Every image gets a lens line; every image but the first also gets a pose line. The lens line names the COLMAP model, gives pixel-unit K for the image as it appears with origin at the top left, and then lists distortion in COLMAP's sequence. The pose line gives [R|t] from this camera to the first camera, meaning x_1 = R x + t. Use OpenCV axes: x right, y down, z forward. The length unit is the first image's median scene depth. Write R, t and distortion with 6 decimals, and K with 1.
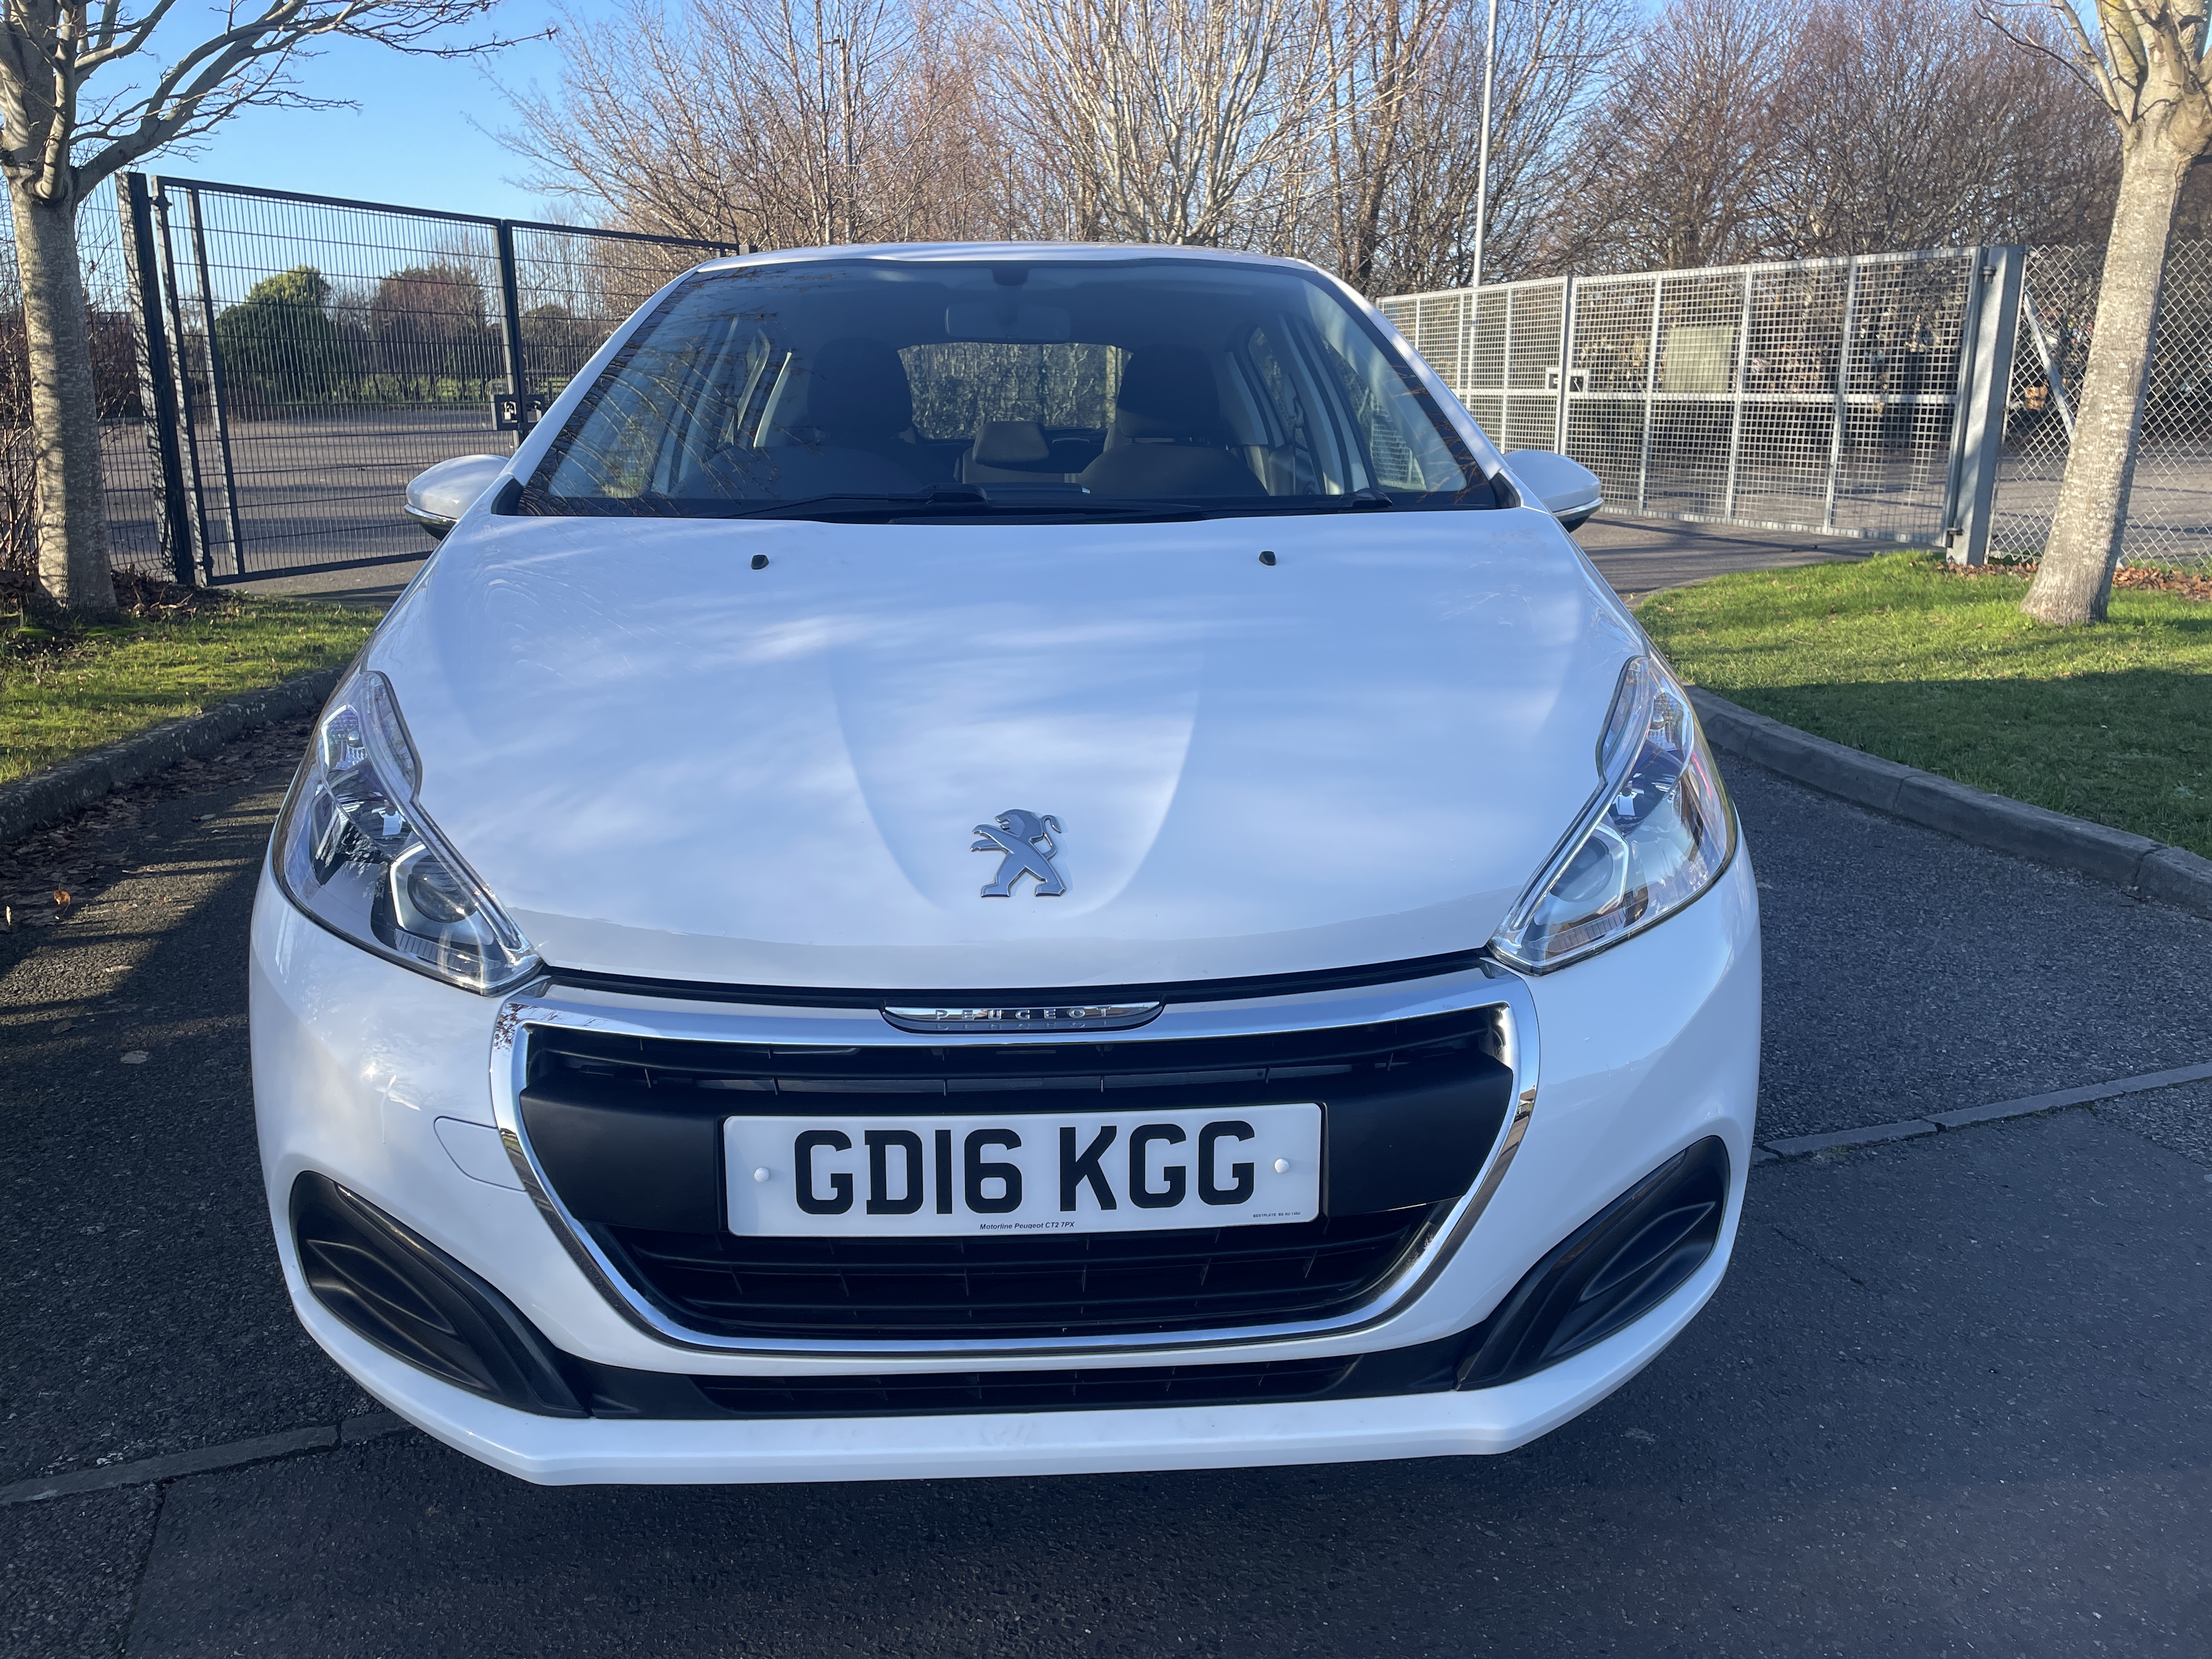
lens RADIAL K [[1625.3, 0, 1115.8], [0, 1625.3, 839.9], [0, 0, 1]] dist [0.097388, -0.114905]
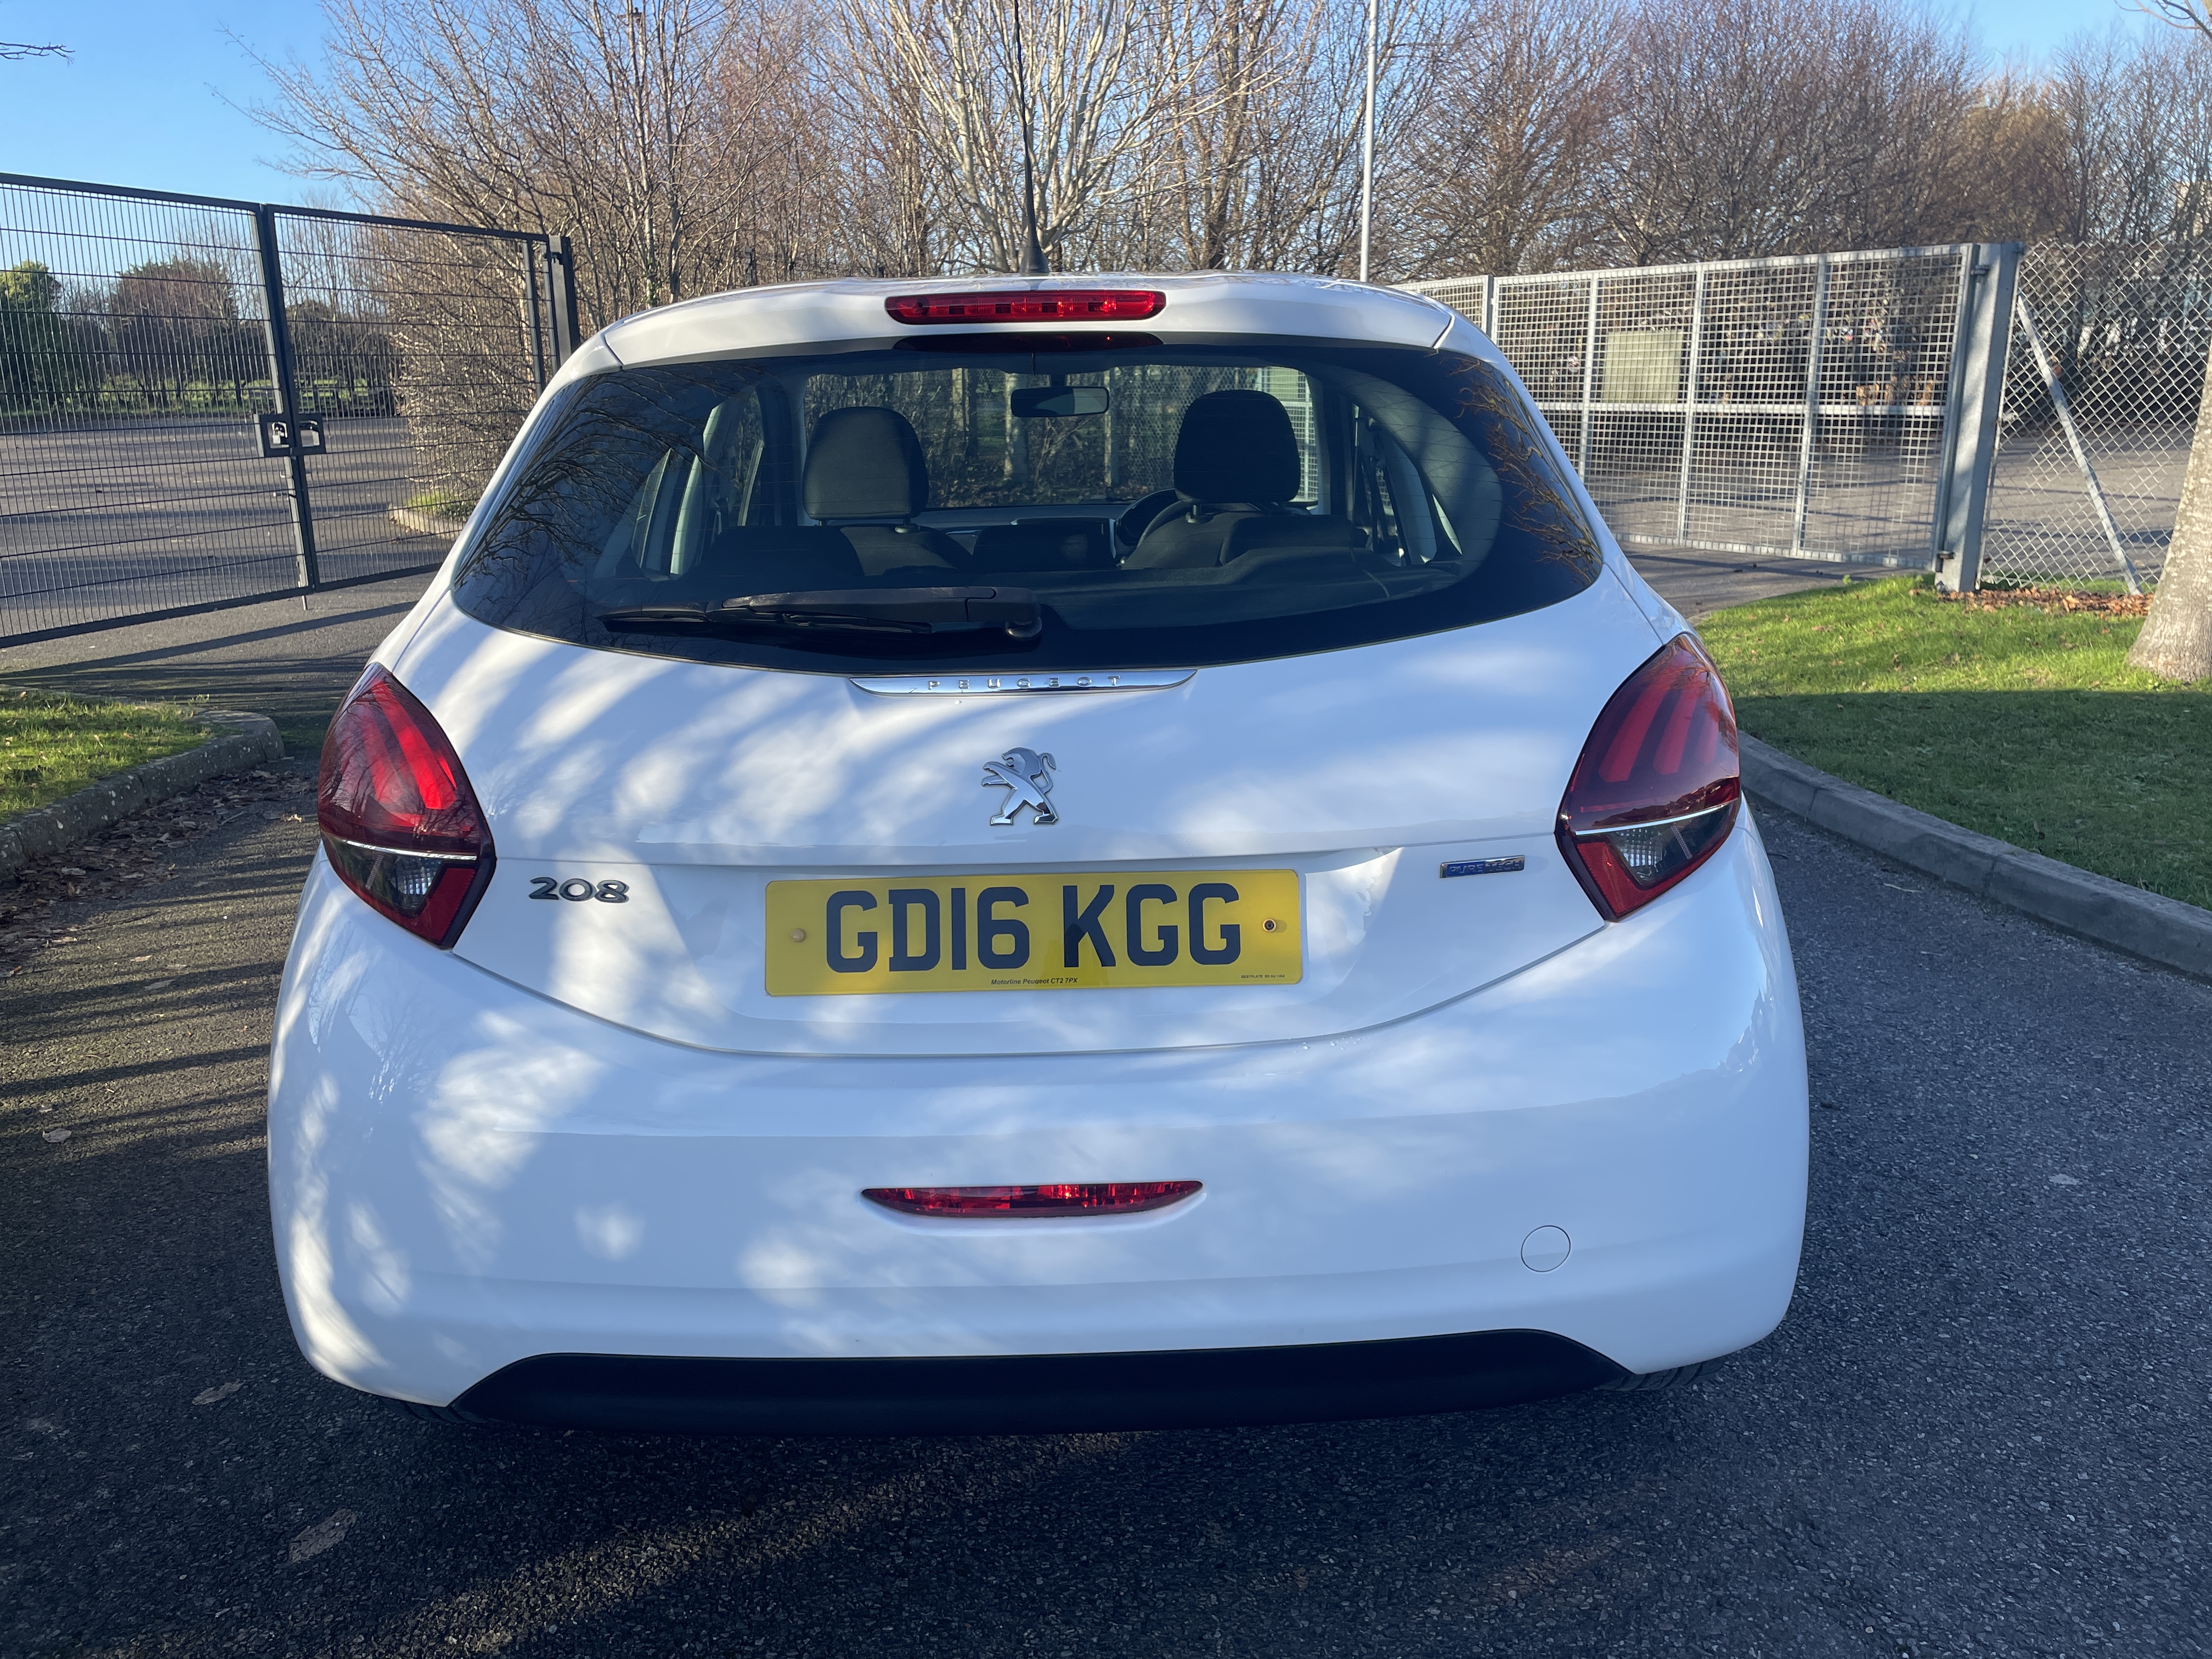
lens RADIAL K [[1625.3, 0, 1115.8], [0, 1625.3, 839.9], [0, 0, 1]] dist [0.097388, -0.114905]
pose [[0.992914, -0.037831, 0.112654, -0.052812], [0.037583, 0.999284, 0.004333, -0.045376], [-0.112738, -0.000069, 0.993625, 0.129041]]
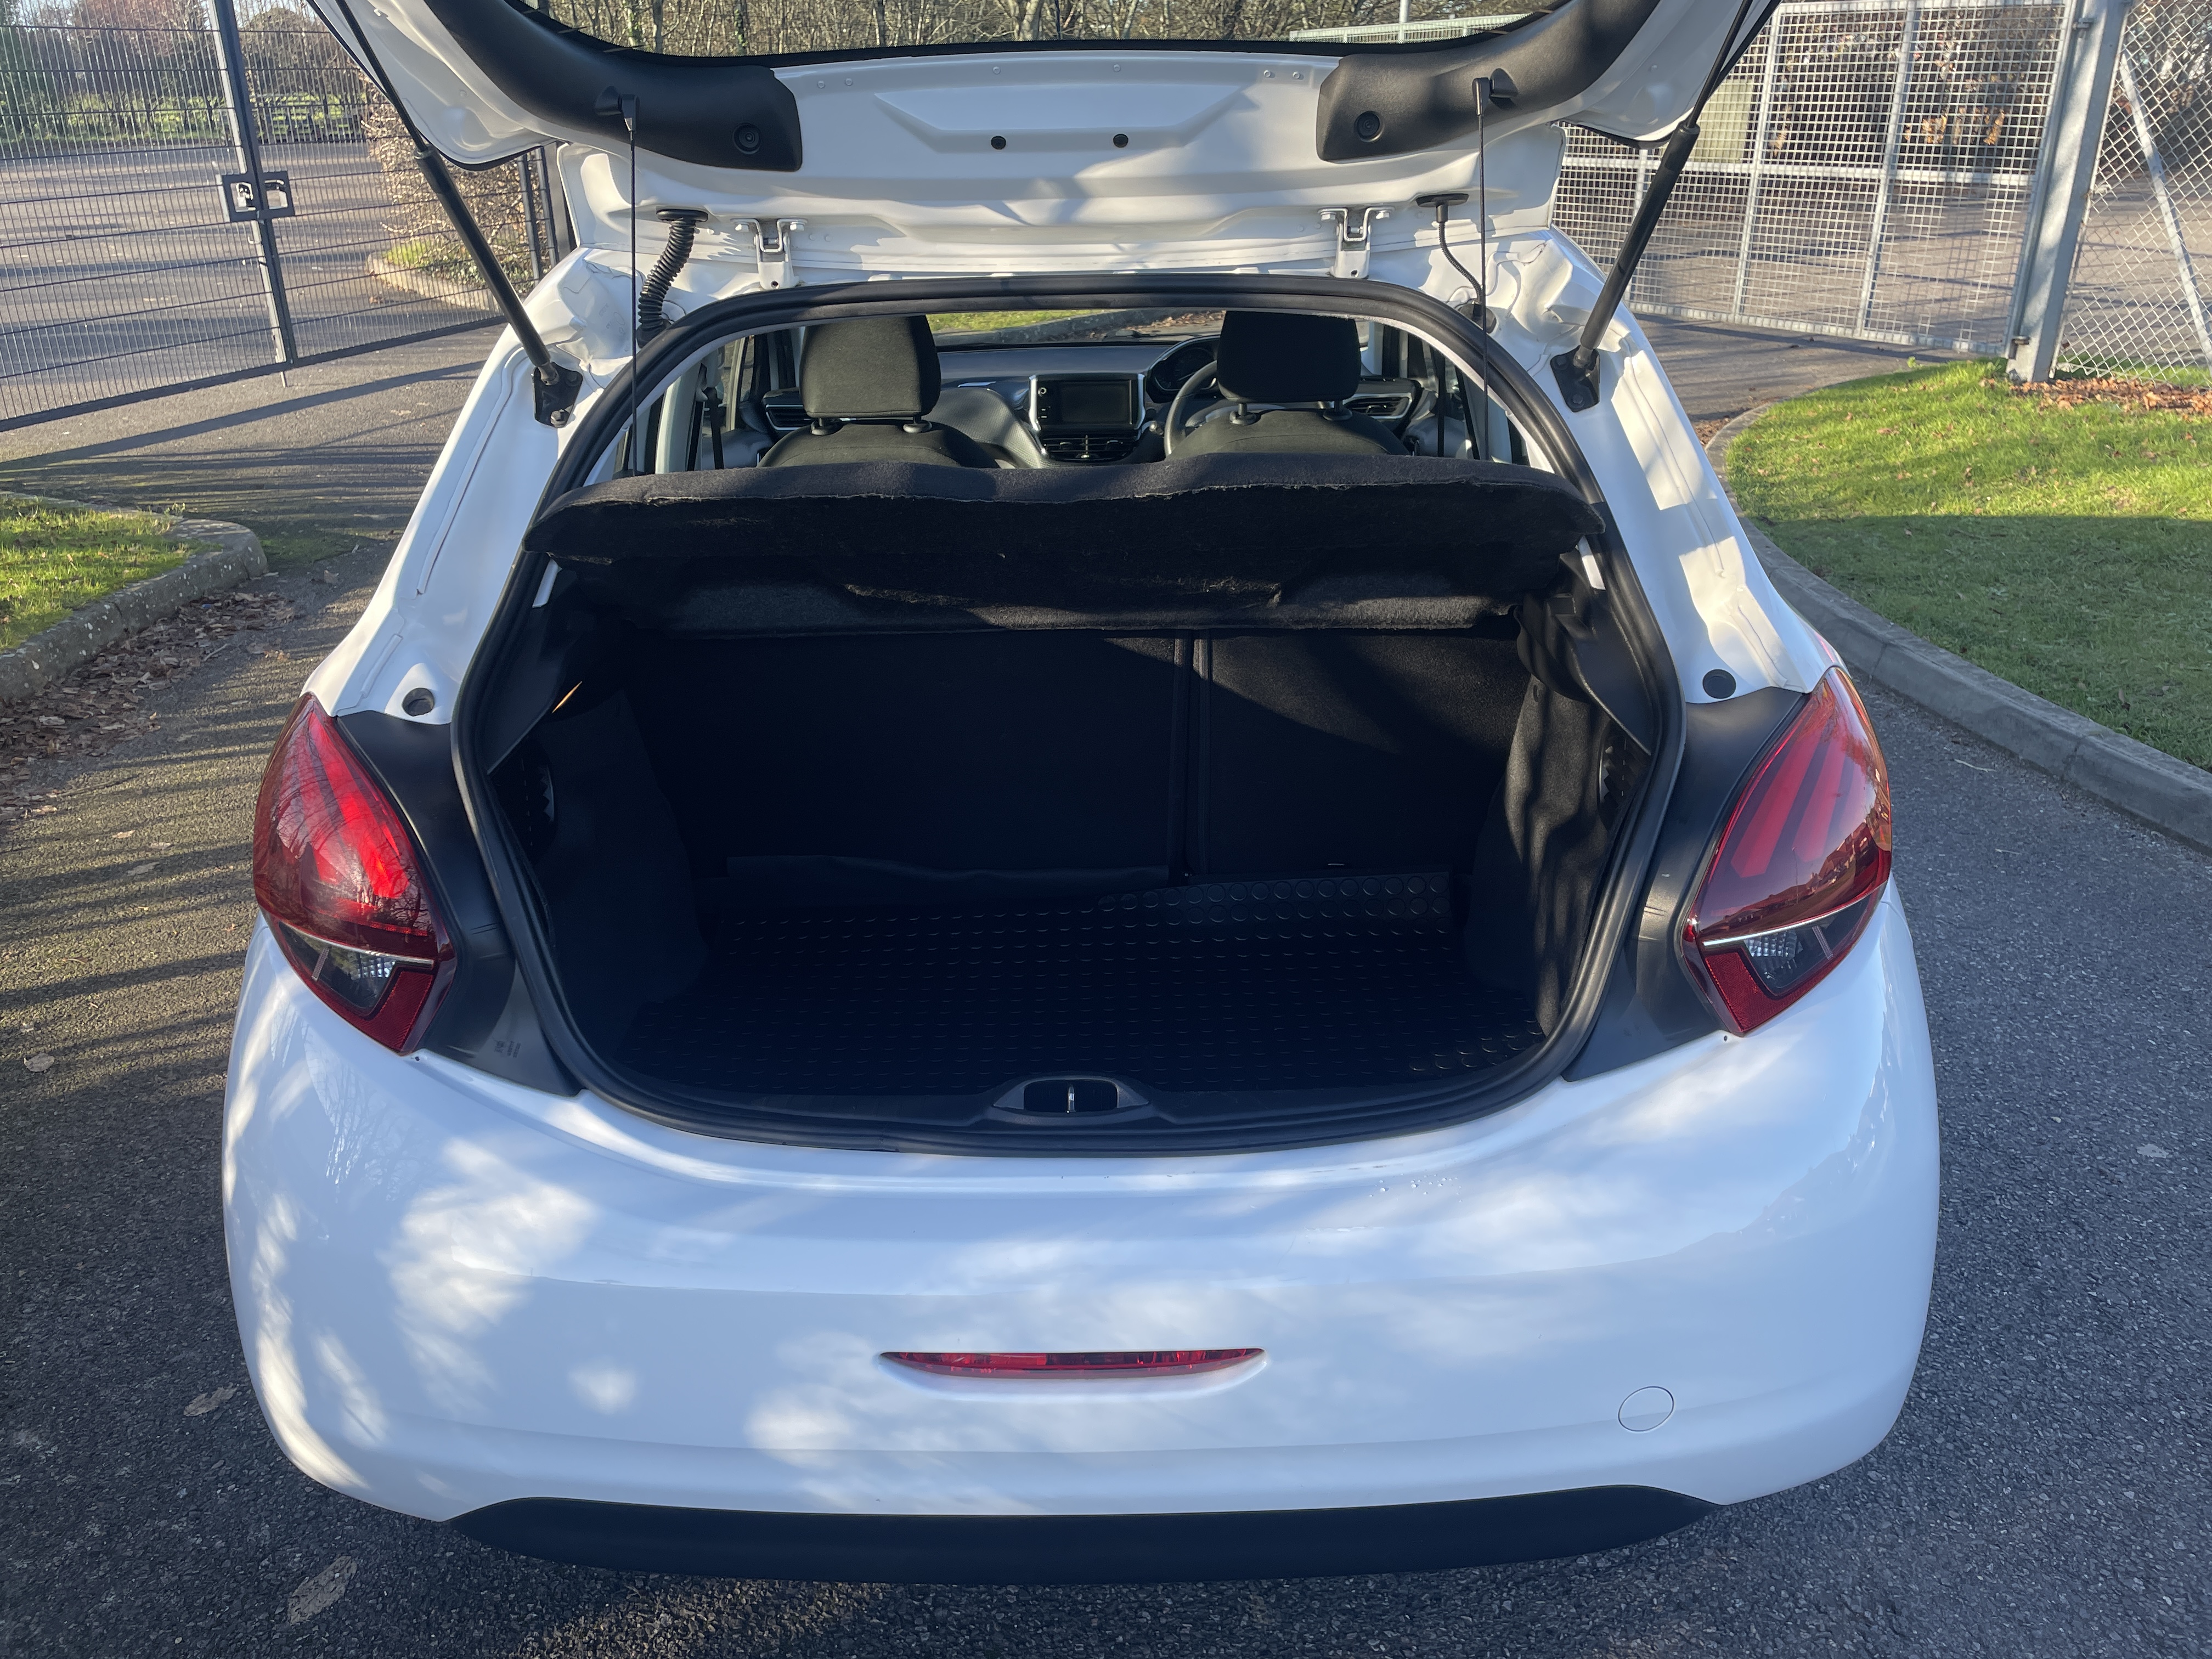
lens RADIAL K [[1622.6, 0, 1106.0], [0, 1622.6, 829.5], [0, 0, 1]] dist [0.098500, -0.114558]
pose [[0.994388, -0.046496, 0.095034, -0.052711], [0.031906, 0.988225, 0.149647, -0.072158], [-0.100873, -0.145775, 0.984162, 0.150908]]
